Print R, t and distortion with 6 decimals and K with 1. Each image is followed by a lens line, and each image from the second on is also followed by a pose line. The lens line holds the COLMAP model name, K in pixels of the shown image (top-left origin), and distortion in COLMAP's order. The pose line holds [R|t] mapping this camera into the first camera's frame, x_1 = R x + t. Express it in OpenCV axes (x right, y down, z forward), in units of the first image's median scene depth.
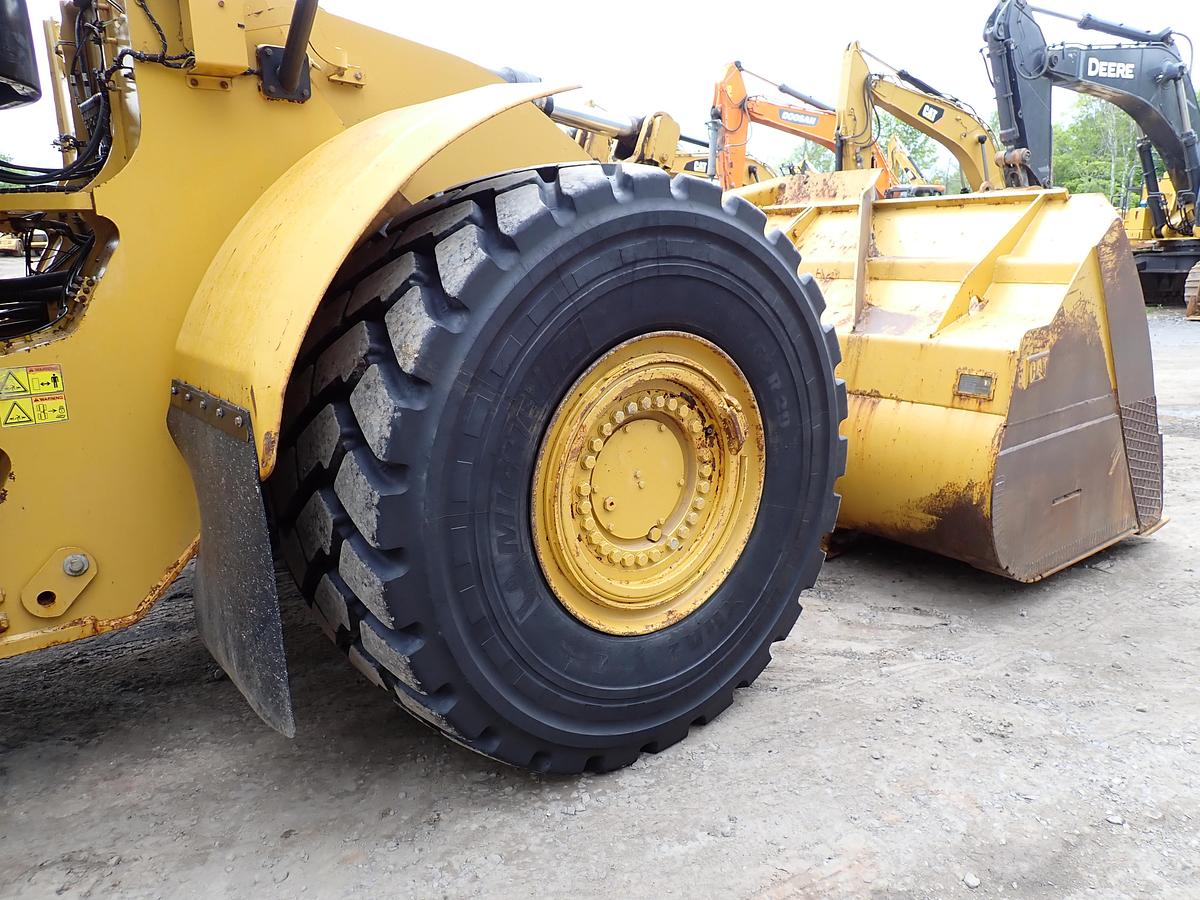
lens RADIAL K [[886.8, 0, 599.1], [0, 886.8, 451.7], [0, 0, 1]] dist [0.000867, 0.003337]
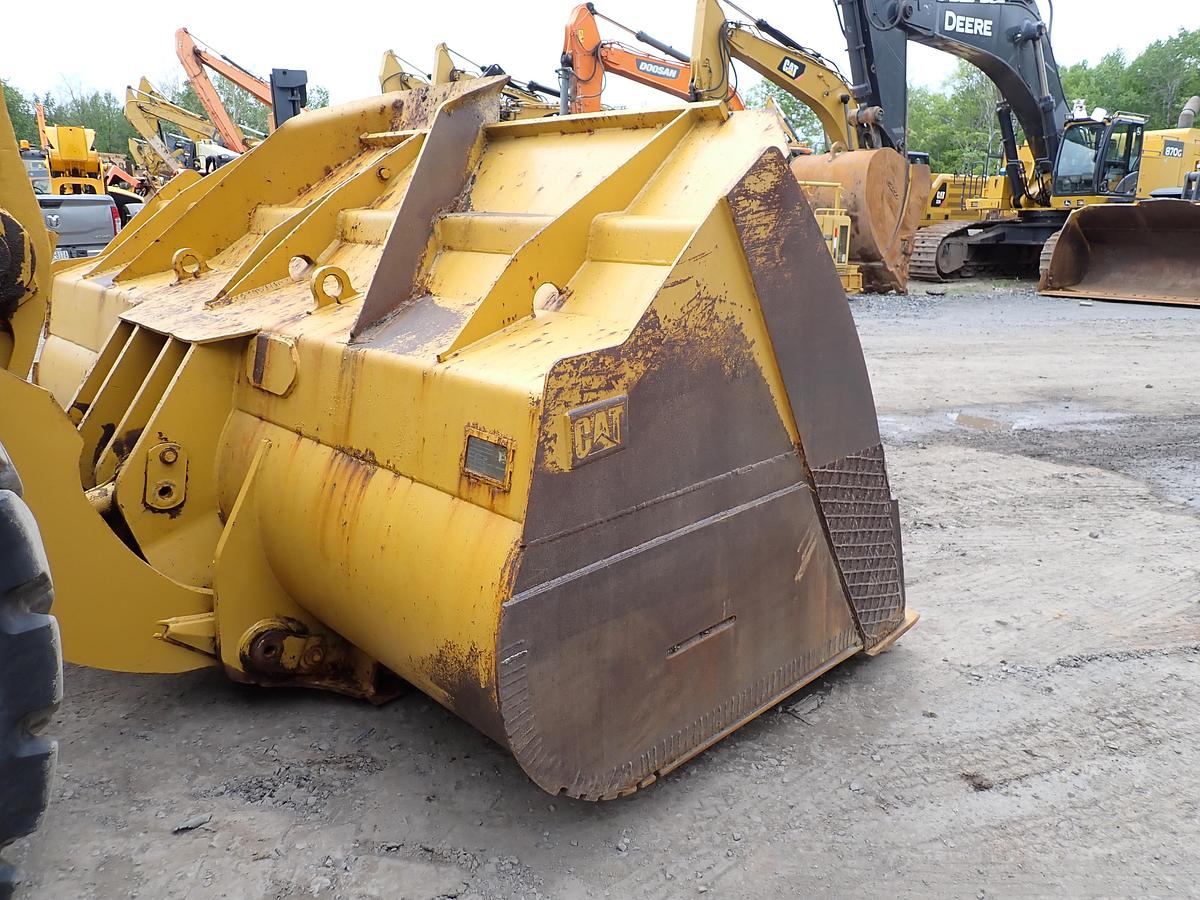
lens RADIAL K [[888.2, 0, 596.7], [0, 888.2, 445.9], [0, 0, 1]] dist [0.006628, 0.003949]
pose [[0.994226, -0.004995, 0.107188, 0.350143], [0.001247, 0.999386, 0.035005, -0.081888], [-0.107297, -0.034669, 0.993622, 0.385271]]
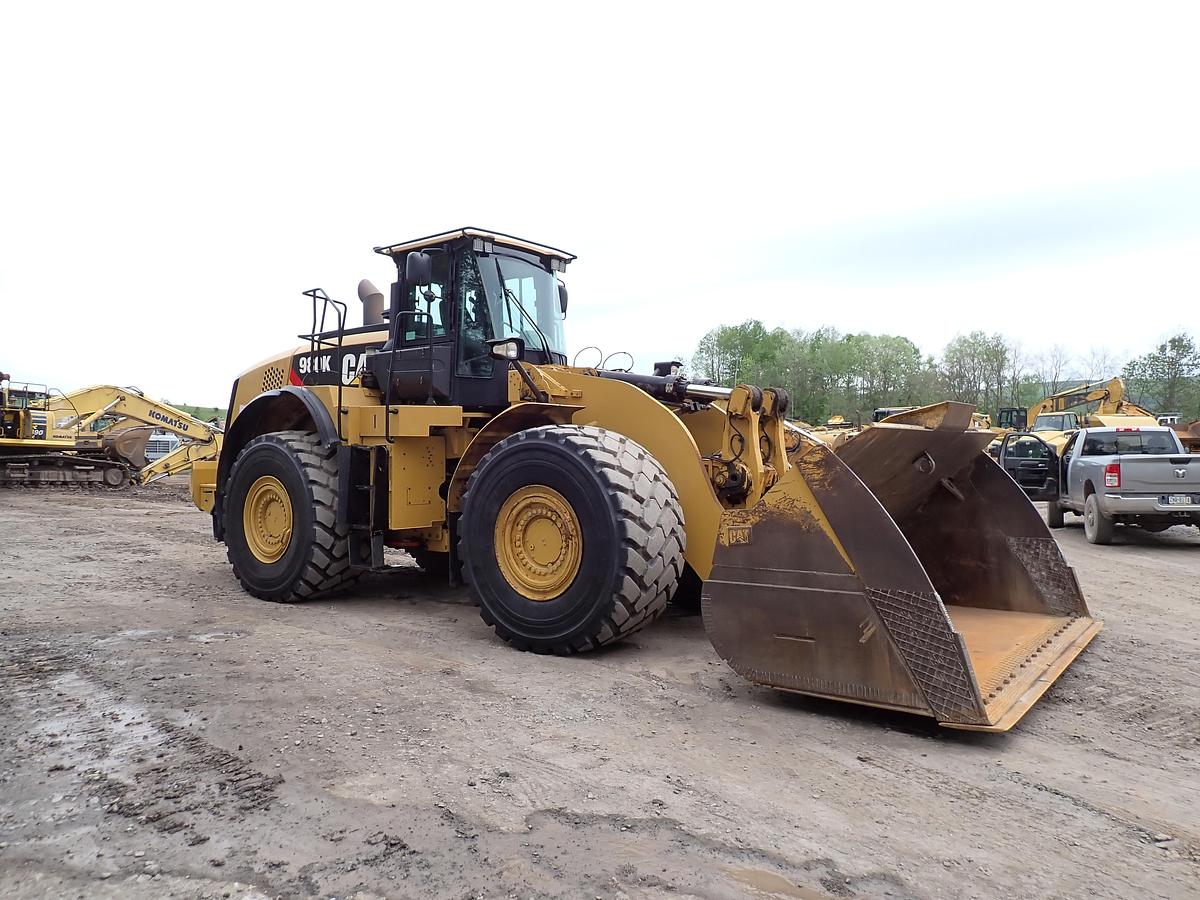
lens RADIAL K [[876.7, 0, 604.8], [0, 876.7, 463.4], [0, 0, 1]] dist [0.010305, -0.003723]
pose [[0.264020, 0.026855, -0.964143, 1.563636], [-0.223528, 0.974102, -0.034078, -0.089926], [0.938258, 0.224511, 0.263185, 0.262065]]
